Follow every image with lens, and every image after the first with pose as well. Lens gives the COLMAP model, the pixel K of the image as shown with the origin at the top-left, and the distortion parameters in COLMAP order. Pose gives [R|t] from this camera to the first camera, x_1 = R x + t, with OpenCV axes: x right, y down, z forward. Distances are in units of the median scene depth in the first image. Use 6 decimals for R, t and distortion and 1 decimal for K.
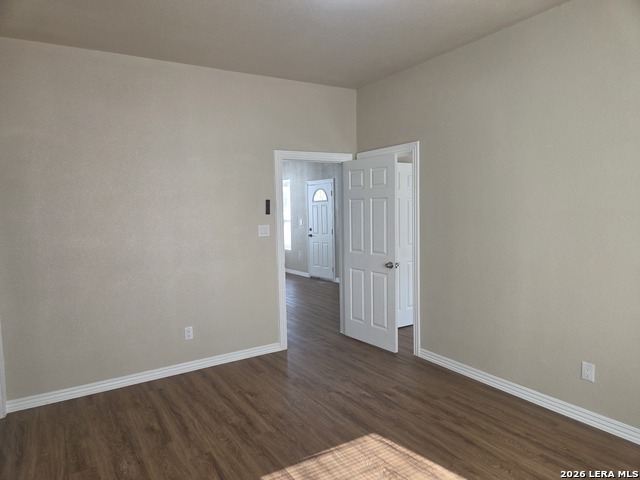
lens RADIAL K [[421.7, 0, 313.3], [0, 421.7, 247.4], [0, 0, 1]] dist [0.055239, -0.053054]
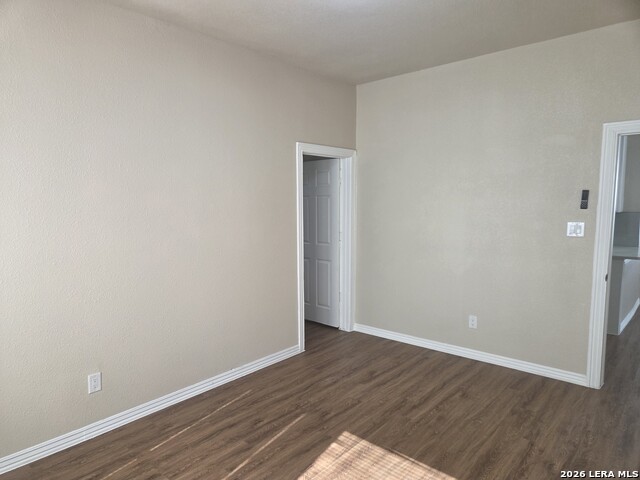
lens RADIAL K [[421.7, 0, 313.3], [0, 421.7, 247.4], [0, 0, 1]] dist [0.055239, -0.053054]
pose [[0.292957, 0.130001, -0.947246, 0.660229], [-0.085322, 0.990315, 0.109524, -0.068145], [0.952311, 0.048735, 0.301212, 0.380443]]
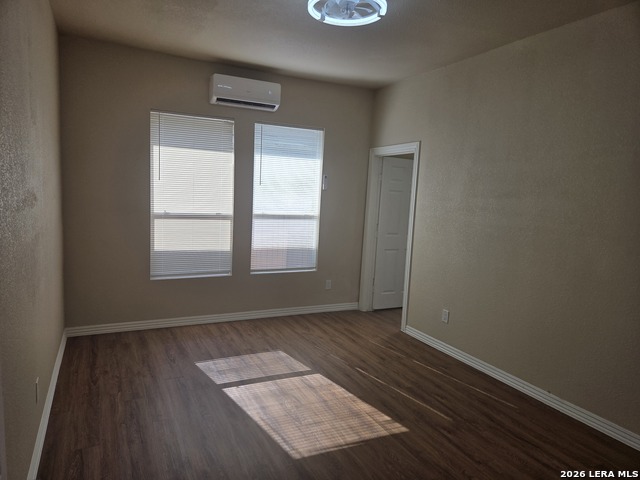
lens RADIAL K [[421.7, 0, 313.3], [0, 421.7, 247.4], [0, 0, 1]] dist [0.055239, -0.053054]
pose [[-0.995711, -0.032469, 0.086639, 0.038148], [-0.012335, 0.974629, 0.223485, -0.149412], [-0.091697, 0.221458, -0.970849, 1.476052]]
